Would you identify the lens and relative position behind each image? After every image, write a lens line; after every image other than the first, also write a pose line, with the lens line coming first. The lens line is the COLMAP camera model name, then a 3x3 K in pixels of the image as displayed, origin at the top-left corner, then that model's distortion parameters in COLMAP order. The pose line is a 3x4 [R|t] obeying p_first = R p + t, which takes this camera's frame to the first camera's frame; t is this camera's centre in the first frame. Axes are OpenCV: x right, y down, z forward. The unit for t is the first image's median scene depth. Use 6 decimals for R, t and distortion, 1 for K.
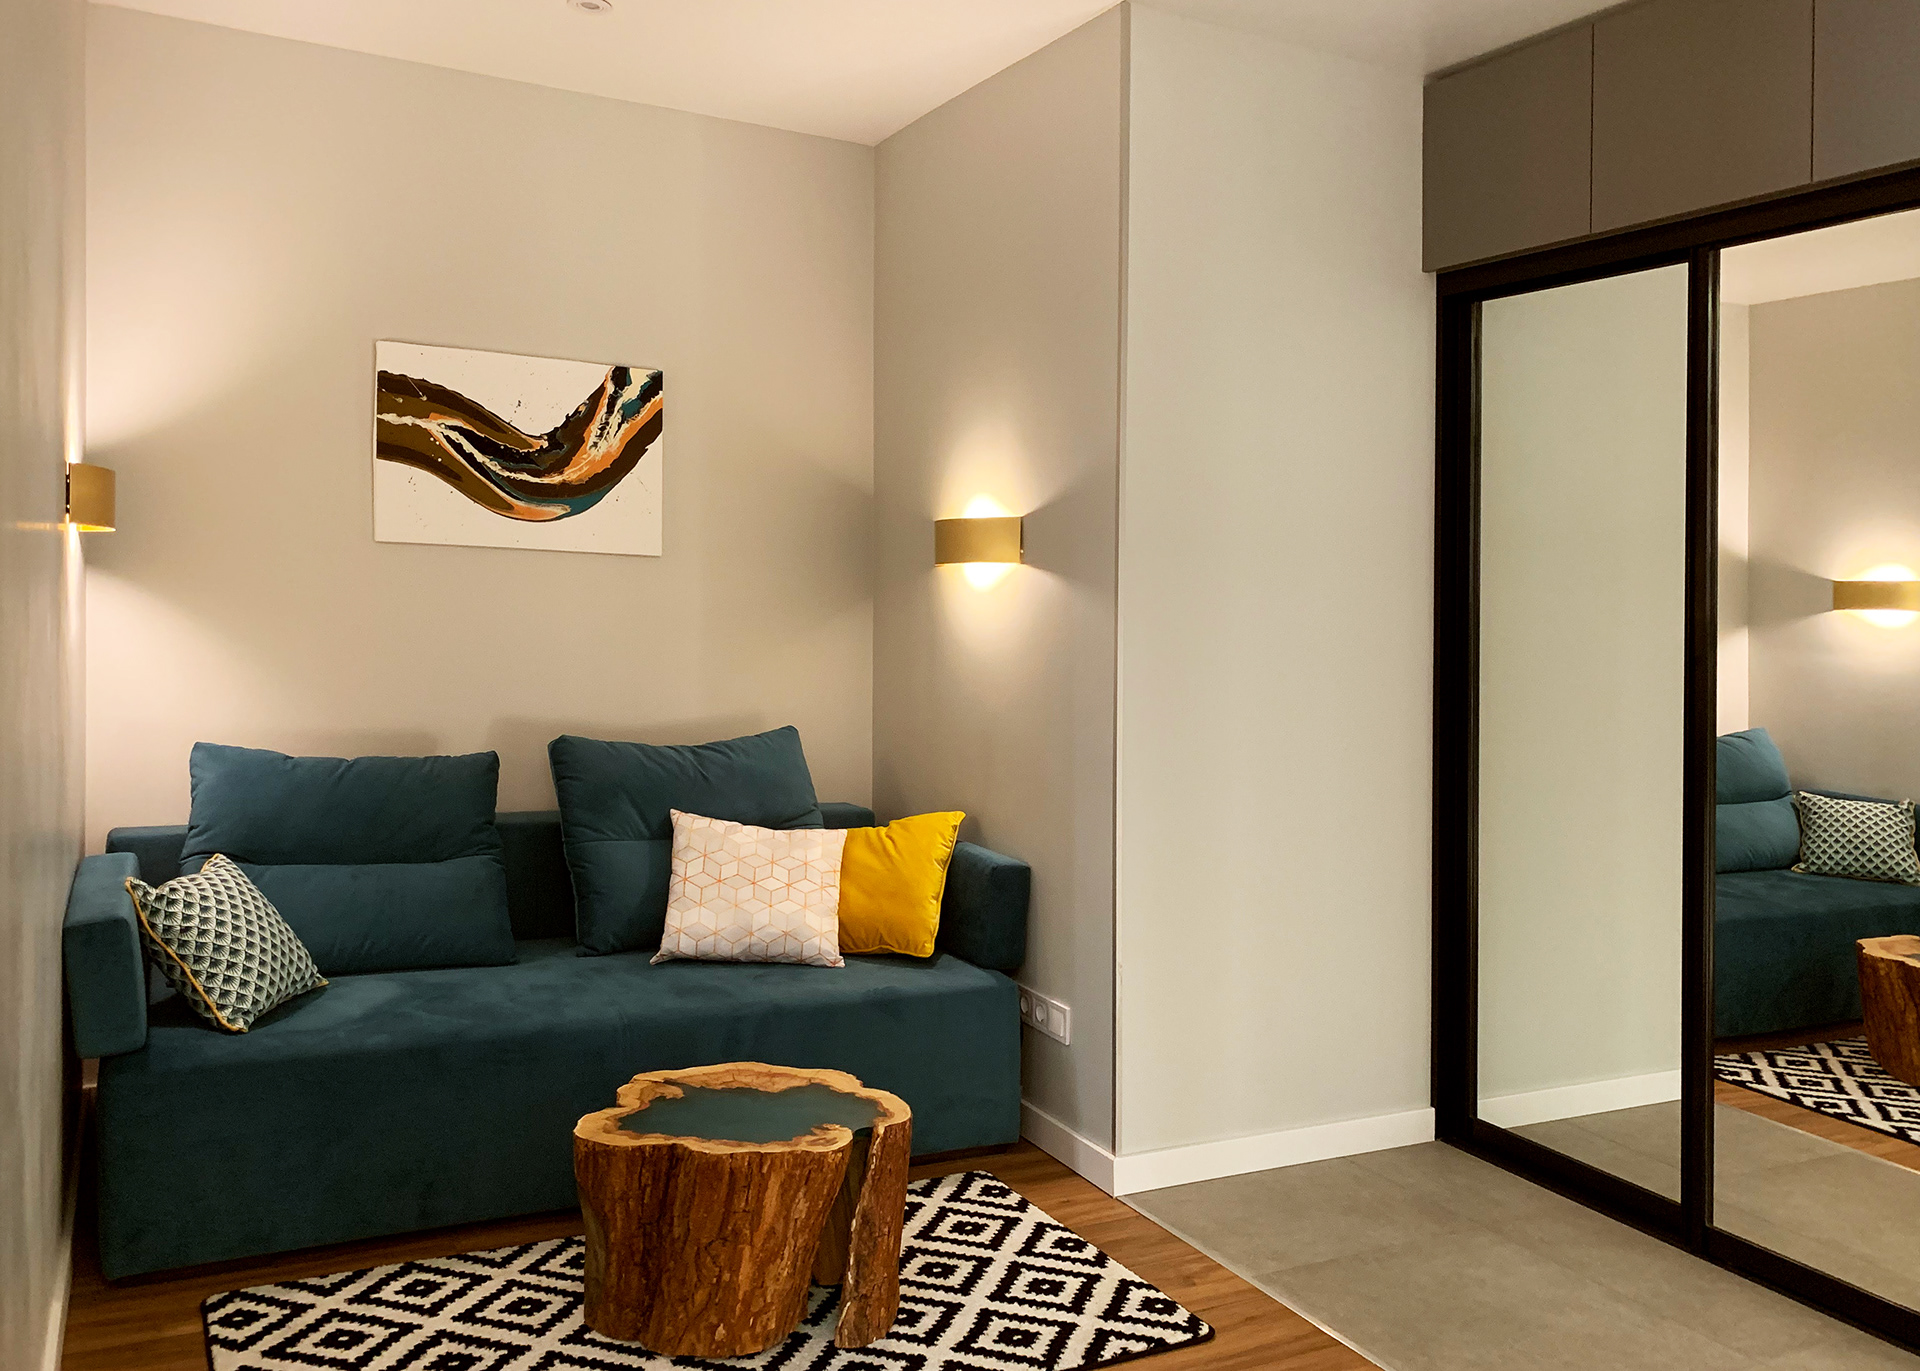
lens RADIAL K [[1520.1, 0, 960.0], [0, 1520.1, 685.5], [0, 0, 1]] dist [0.073149, -0.101500]
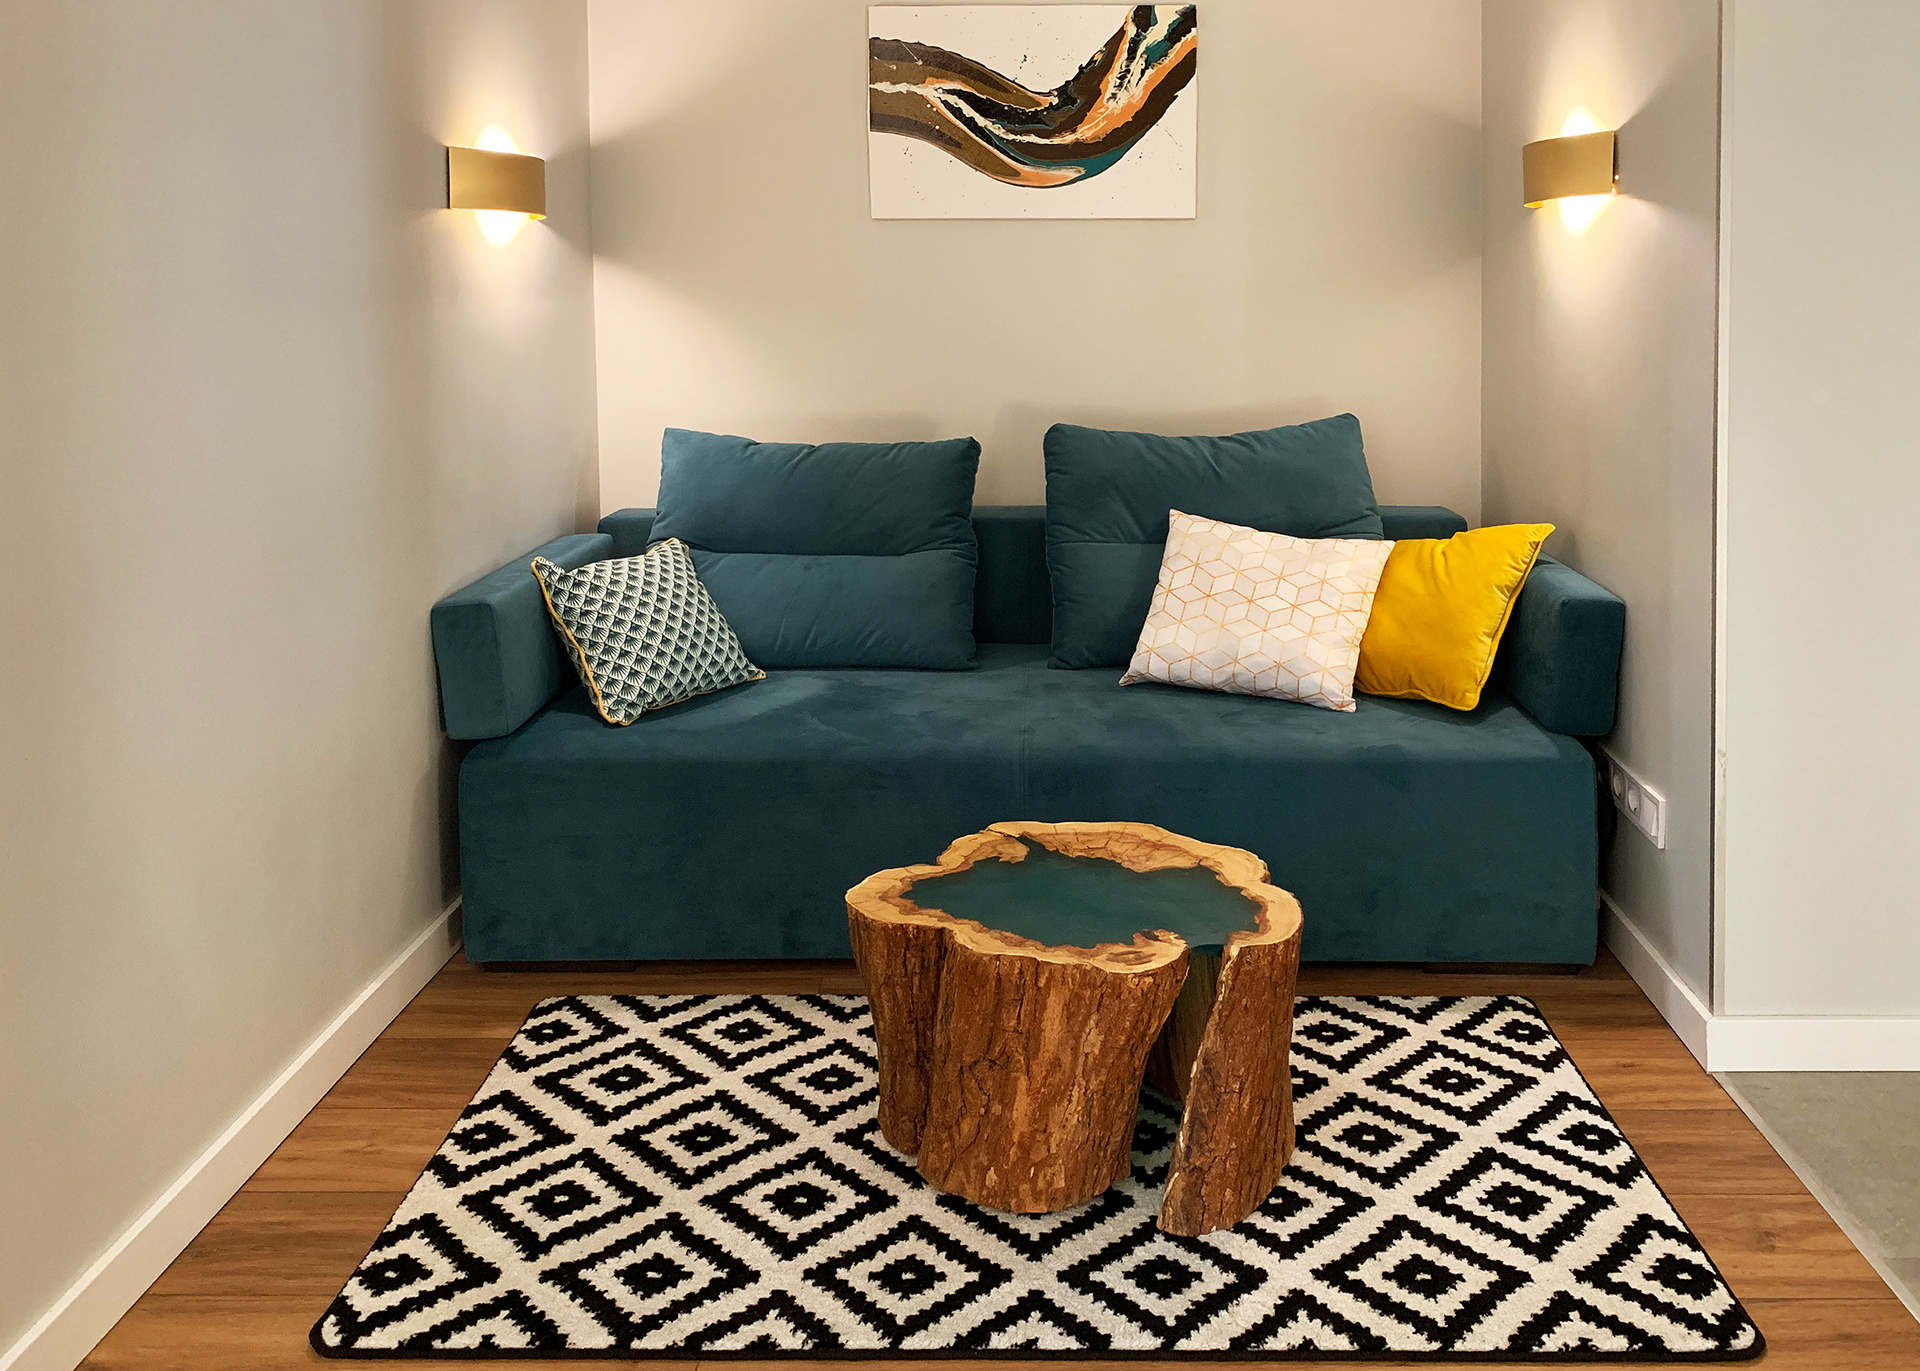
lens RADIAL K [[1505.8, 0, 960.0], [0, 1505.8, 439.6], [0, 0, 1]] dist [0.018262, -0.000607]
pose [[0.875662, 0.011263, -0.482793, 0.126808], [0.006336, 0.999374, 0.034807, 0.012328], [0.482883, -0.033538, 0.875042, 0.213061]]
